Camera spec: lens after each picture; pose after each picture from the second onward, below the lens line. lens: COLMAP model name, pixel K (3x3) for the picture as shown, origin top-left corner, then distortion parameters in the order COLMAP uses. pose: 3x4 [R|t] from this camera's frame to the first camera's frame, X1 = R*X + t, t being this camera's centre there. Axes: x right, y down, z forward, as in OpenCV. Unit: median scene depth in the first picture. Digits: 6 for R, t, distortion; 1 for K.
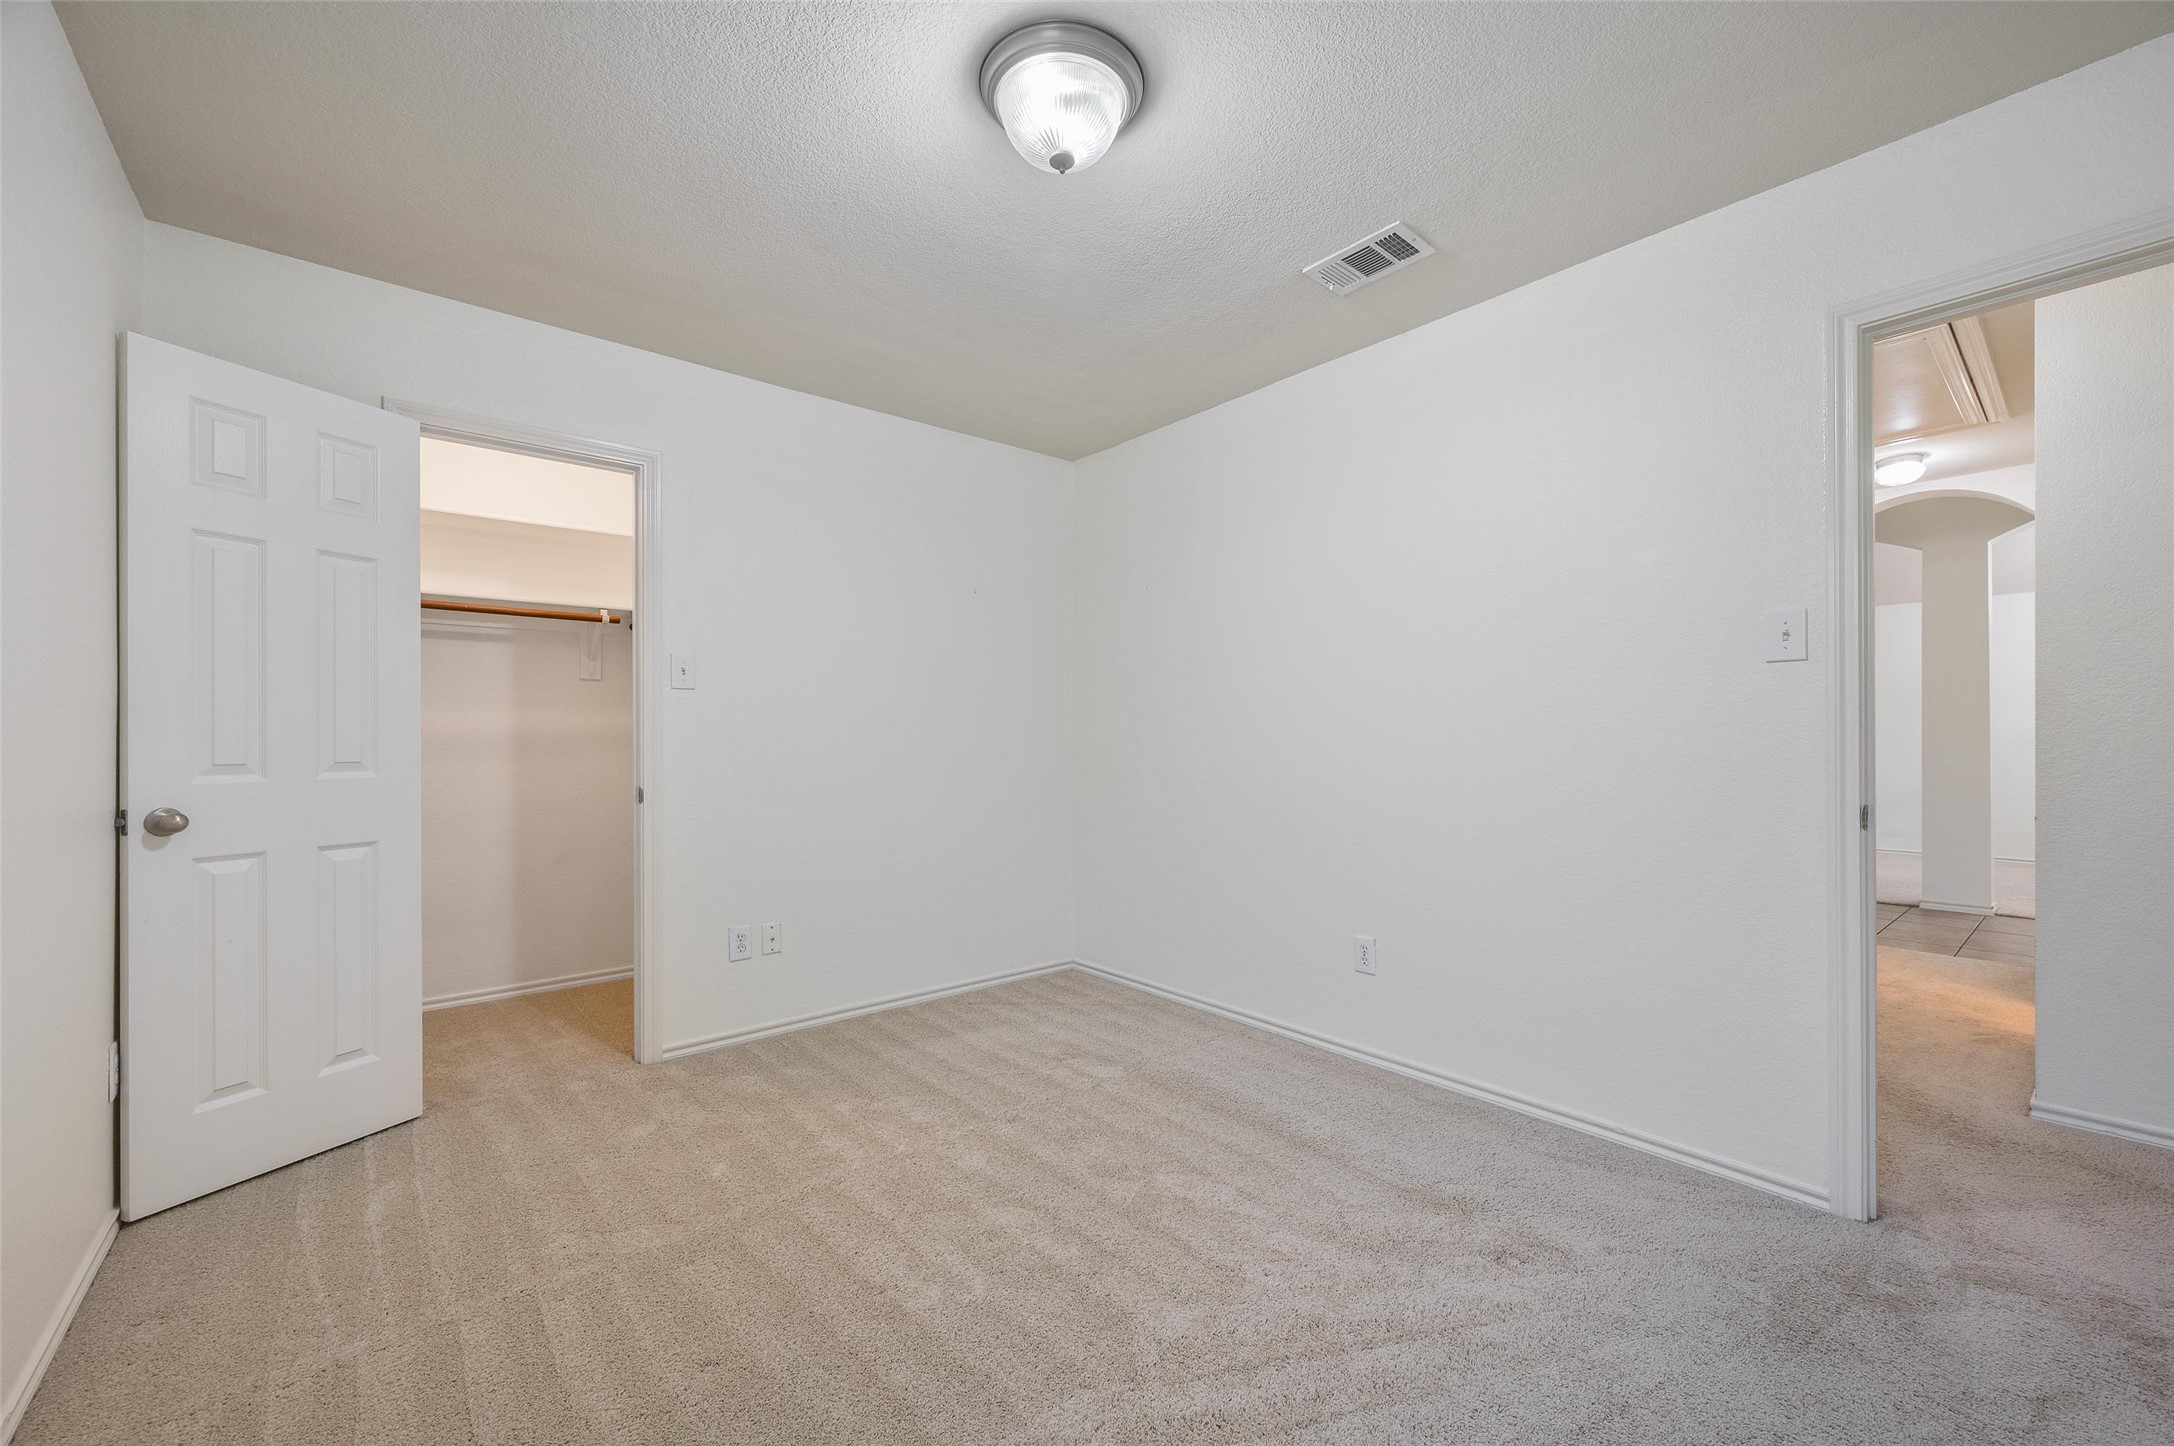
lens RADIAL K [[871.4, 0, 1079.3], [0, 871.4, 726.0], [0, 0, 1]] dist [-0.002237, 0.000337]
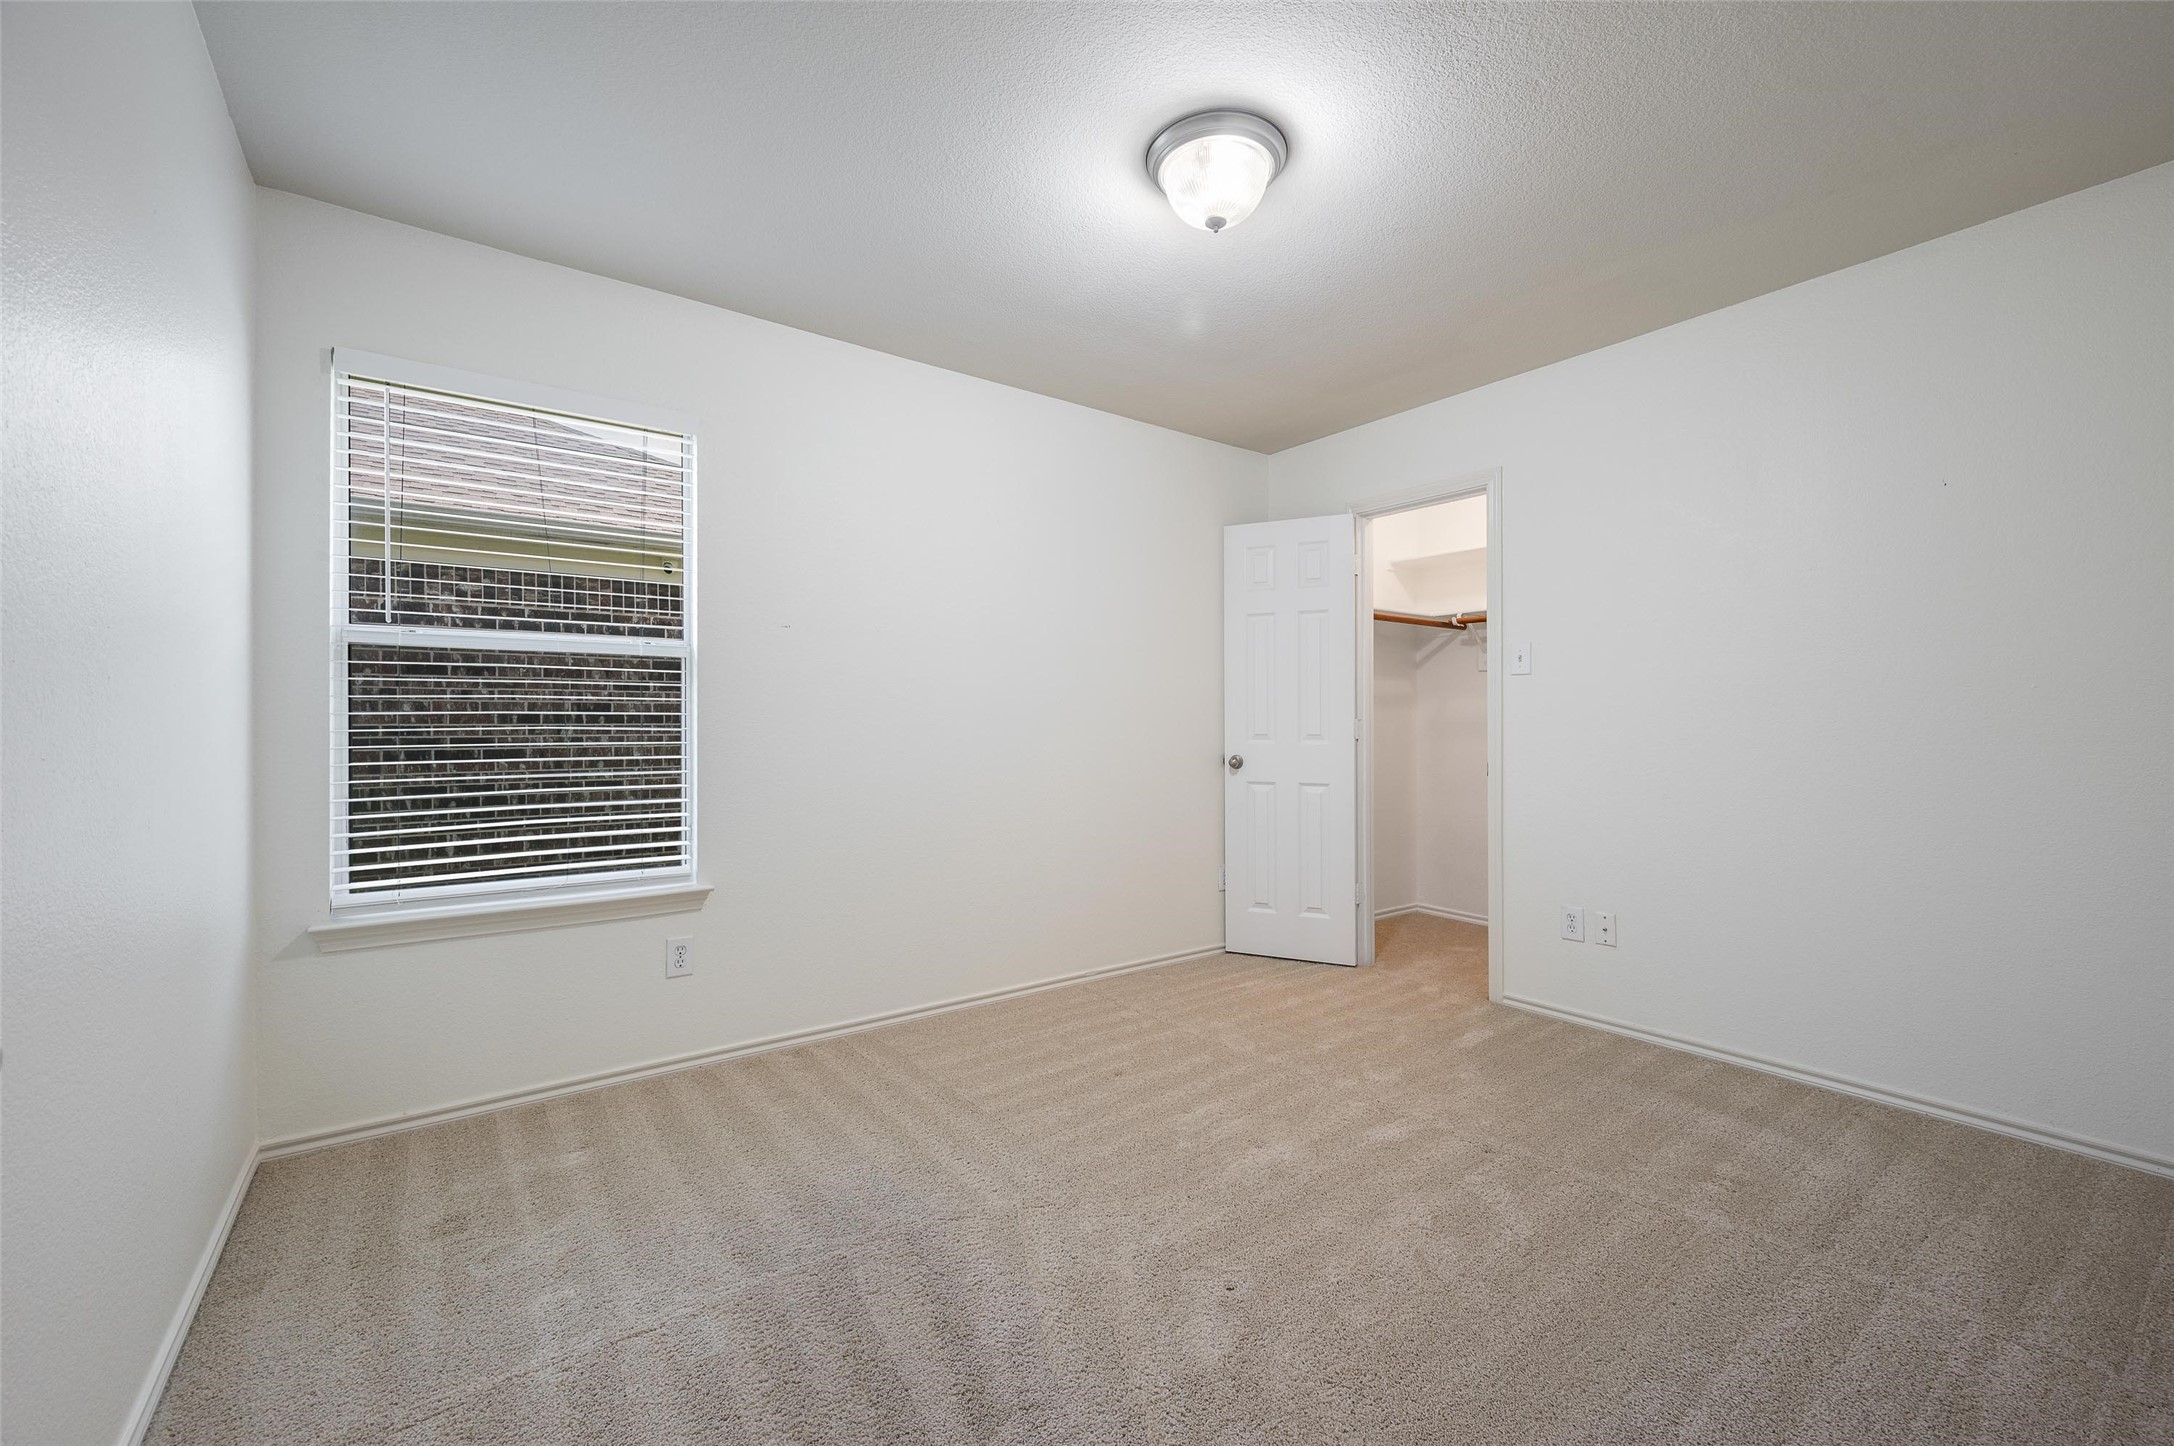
lens RADIAL K [[871.4, 0, 1085.2], [0, 871.4, 718.5], [0, 0, 1]] dist [-0.002237, 0.000337]
pose [[-0.050171, 0.000830, -0.998740, 0.724896], [0.015200, 0.999884, 0.000067, 0.002681], [0.998625, -0.015178, -0.050178, 0.548829]]
